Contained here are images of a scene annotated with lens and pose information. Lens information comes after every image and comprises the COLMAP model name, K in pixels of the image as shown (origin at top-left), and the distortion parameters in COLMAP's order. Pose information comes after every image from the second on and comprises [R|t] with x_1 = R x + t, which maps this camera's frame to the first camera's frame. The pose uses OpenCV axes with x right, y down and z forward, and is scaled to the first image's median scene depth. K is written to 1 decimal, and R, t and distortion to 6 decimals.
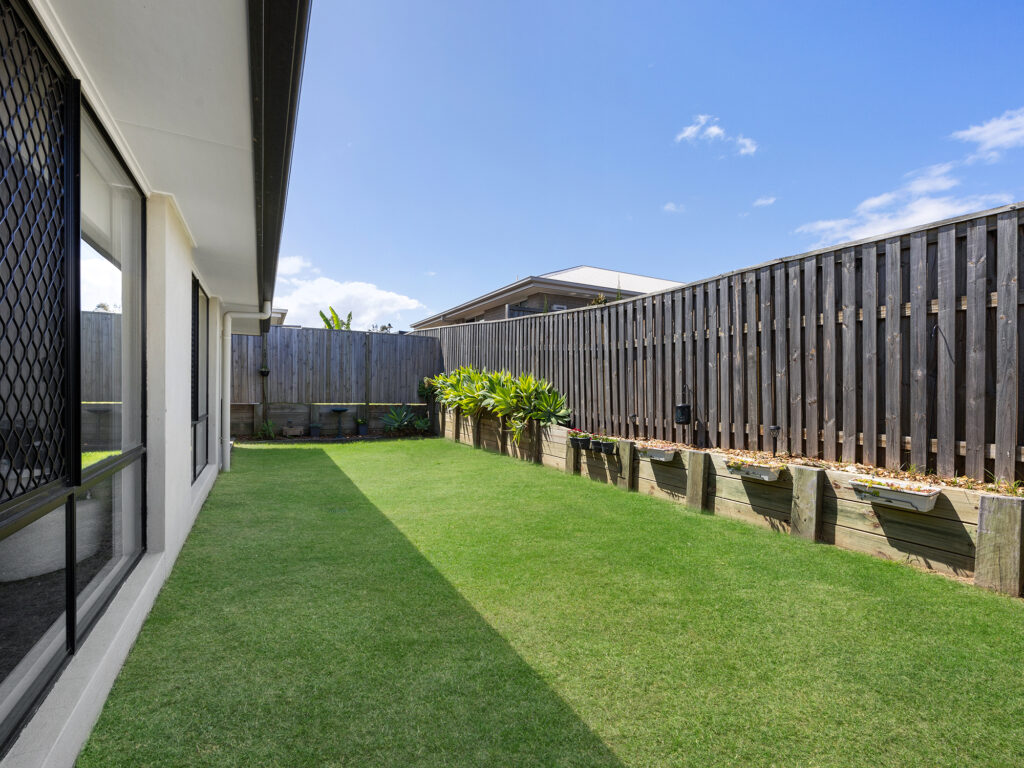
lens RADIAL K [[461.9, 0, 512.8], [0, 461.9, 385.9], [0, 0, 1]] dist [-0.003434, -0.000370]
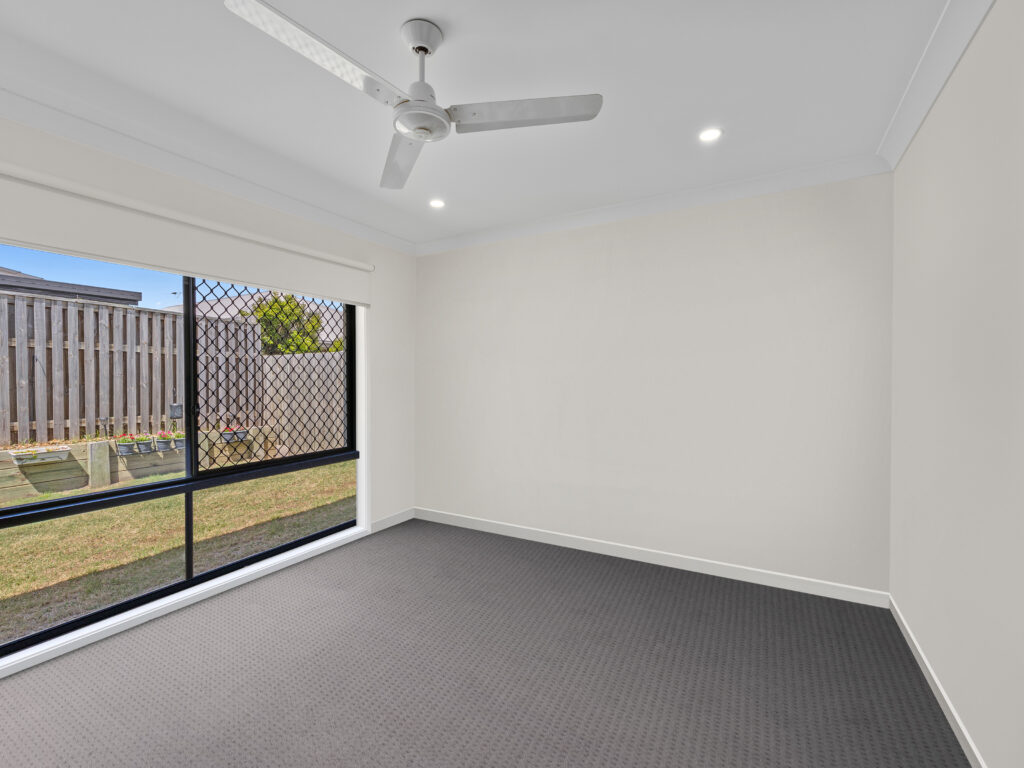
lens RADIAL K [[461.9, 0, 512.8], [0, 461.9, 385.9], [0, 0, 1]] dist [-0.003434, -0.000370]
pose [[-0.534794, -0.054989, 0.843191, -1.518445], [-0.032238, 0.998482, 0.044669, -0.155805], [-0.844367, -0.003294, -0.535754, 0.432944]]
